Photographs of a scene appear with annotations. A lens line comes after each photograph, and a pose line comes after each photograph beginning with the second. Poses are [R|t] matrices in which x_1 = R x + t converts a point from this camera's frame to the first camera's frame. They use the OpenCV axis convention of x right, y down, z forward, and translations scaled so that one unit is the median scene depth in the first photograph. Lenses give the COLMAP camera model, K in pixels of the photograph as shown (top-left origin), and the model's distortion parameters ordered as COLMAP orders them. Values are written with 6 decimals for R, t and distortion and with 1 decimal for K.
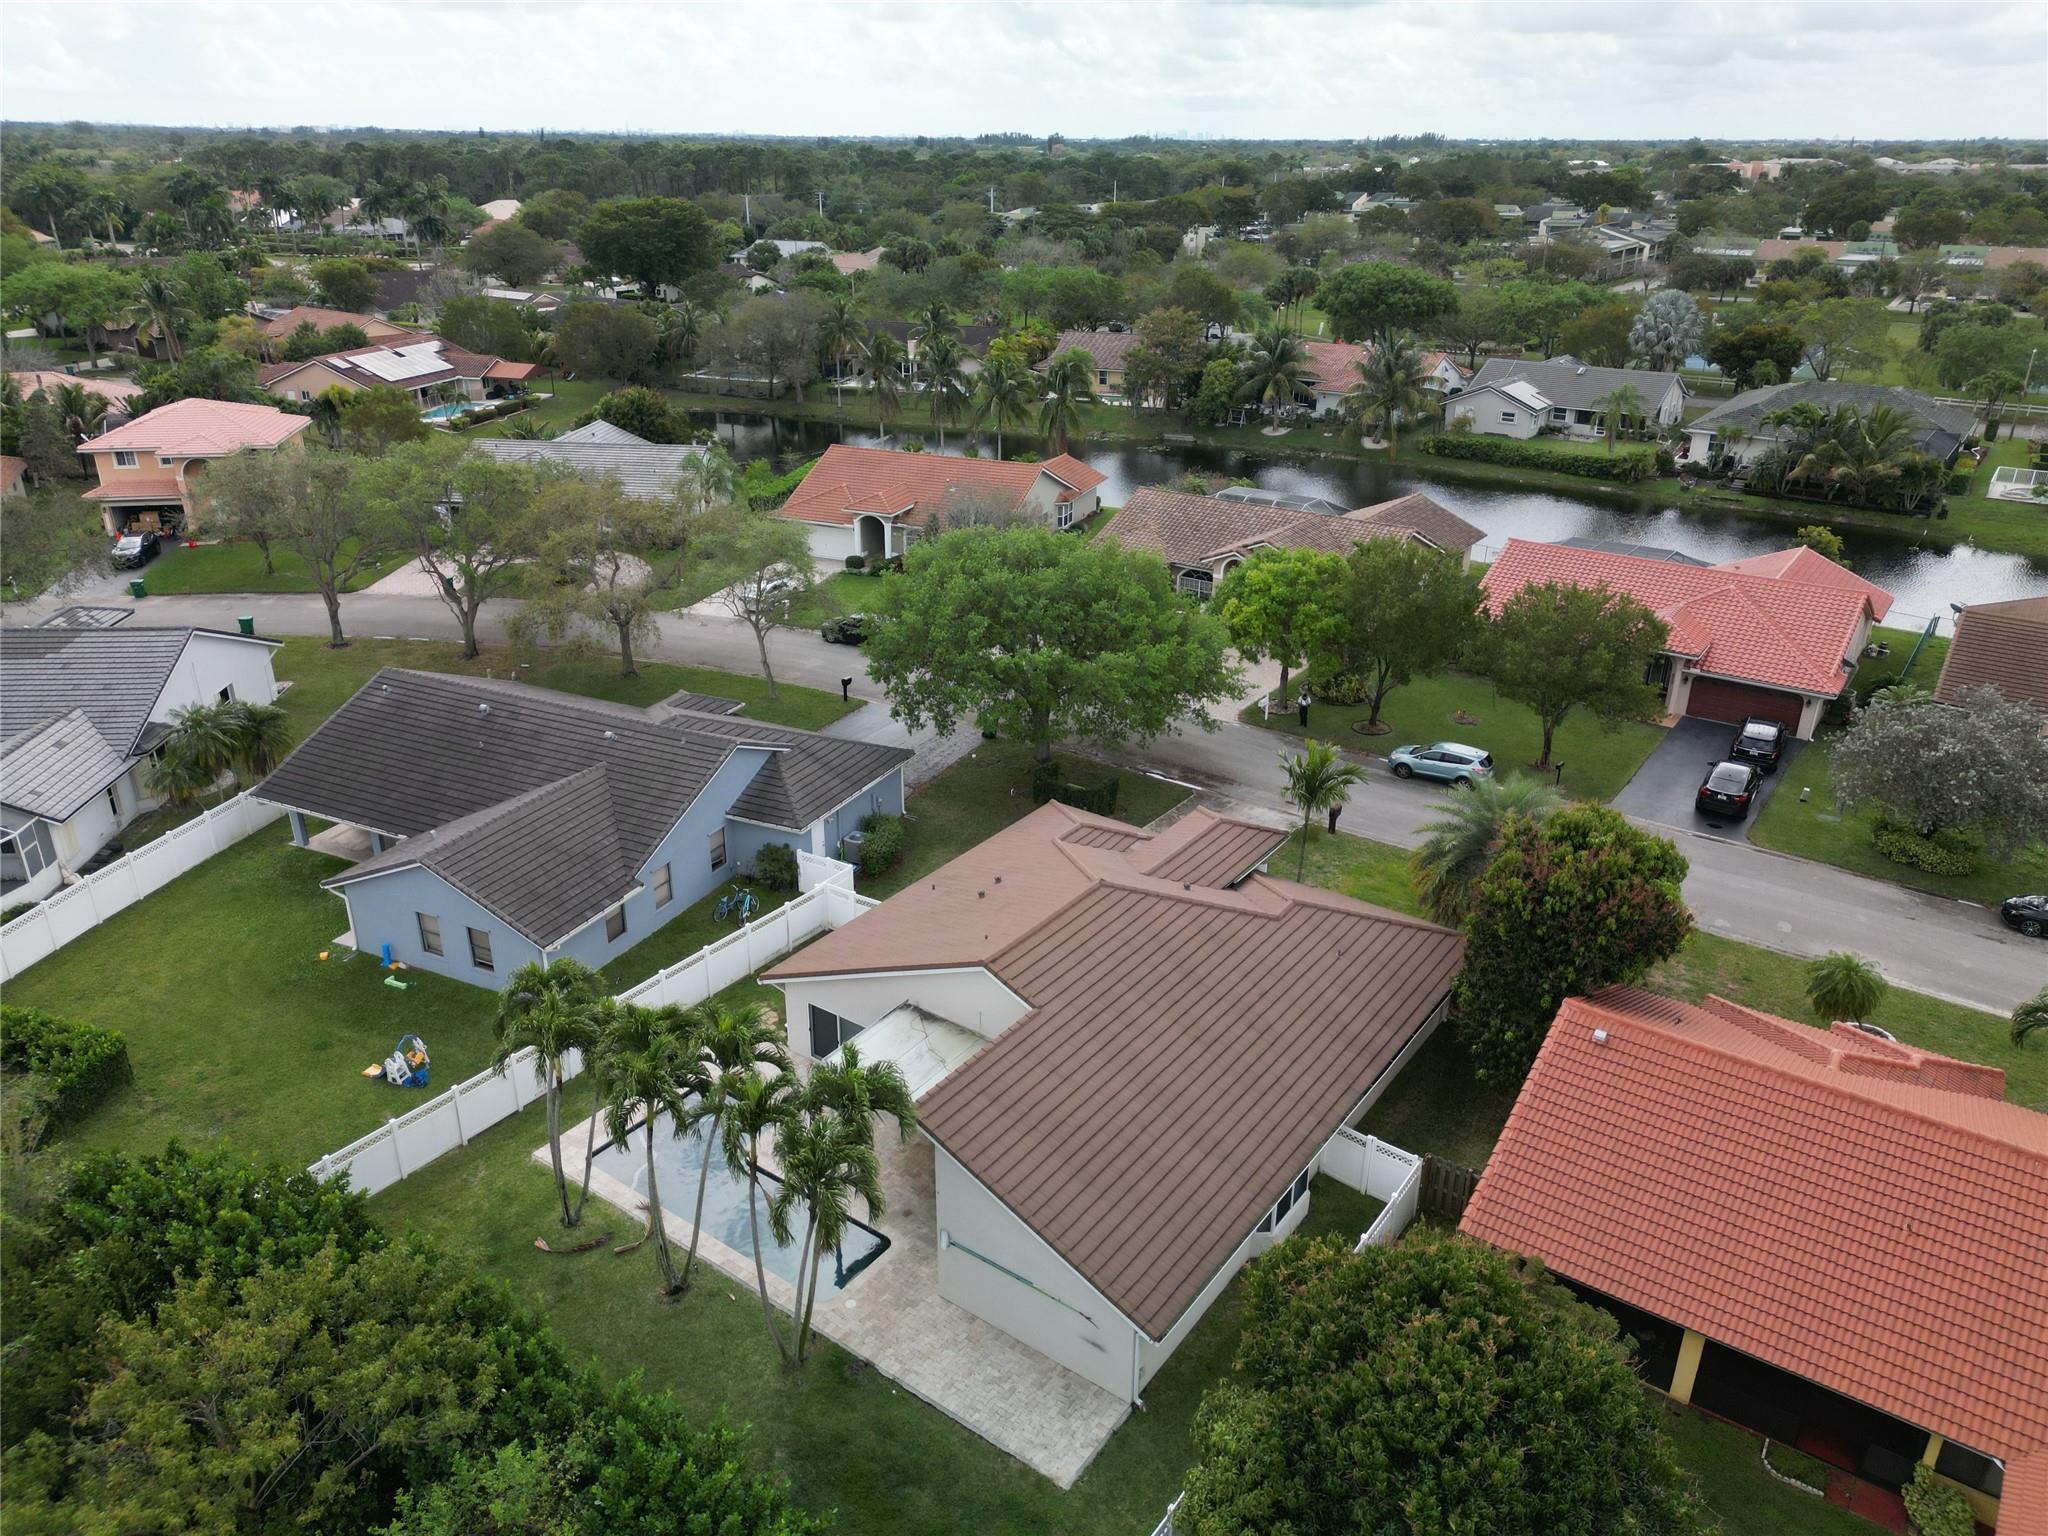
lens RADIAL K [[1429.2, 0, 1018.5], [0, 1429.2, 760.2], [0, 0, 1]] dist [0.056875, -0.047803]
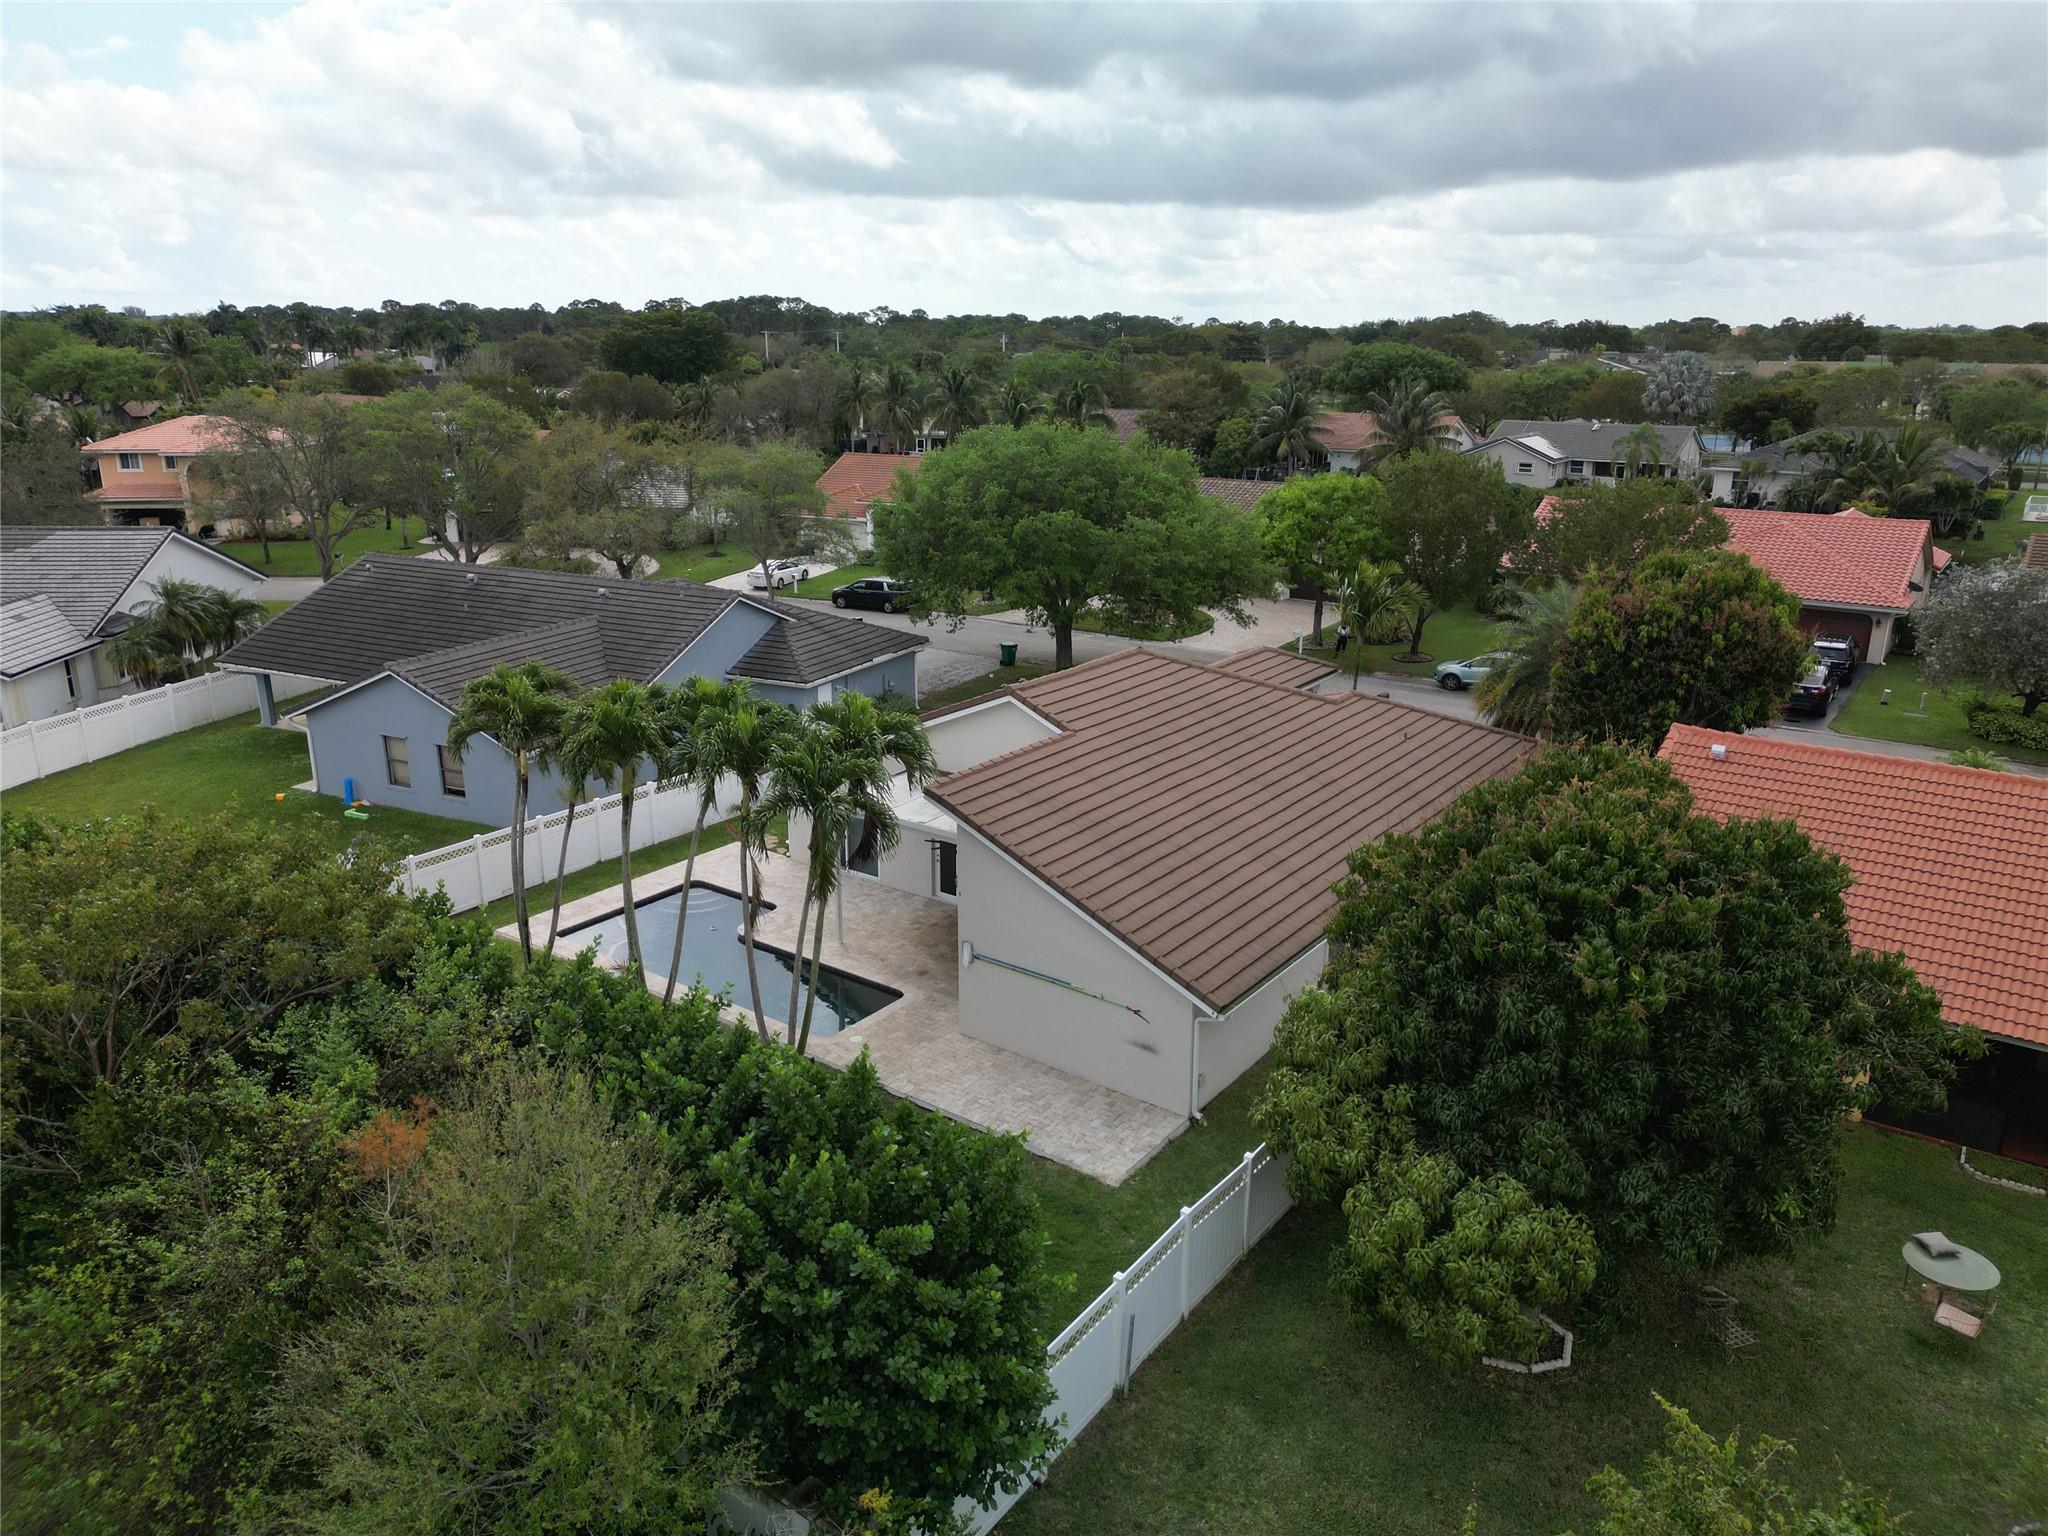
lens RADIAL K [[1429.2, 0, 1018.5], [0, 1429.2, 760.2], [0, 0, 1]] dist [0.056875, -0.047803]
pose [[0.999982, 0.001435, -0.005756, -0.010593], [-0.002094, 0.993222, -0.116212, 0.215795], [0.005550, 0.116222, 0.993208, 0.095016]]
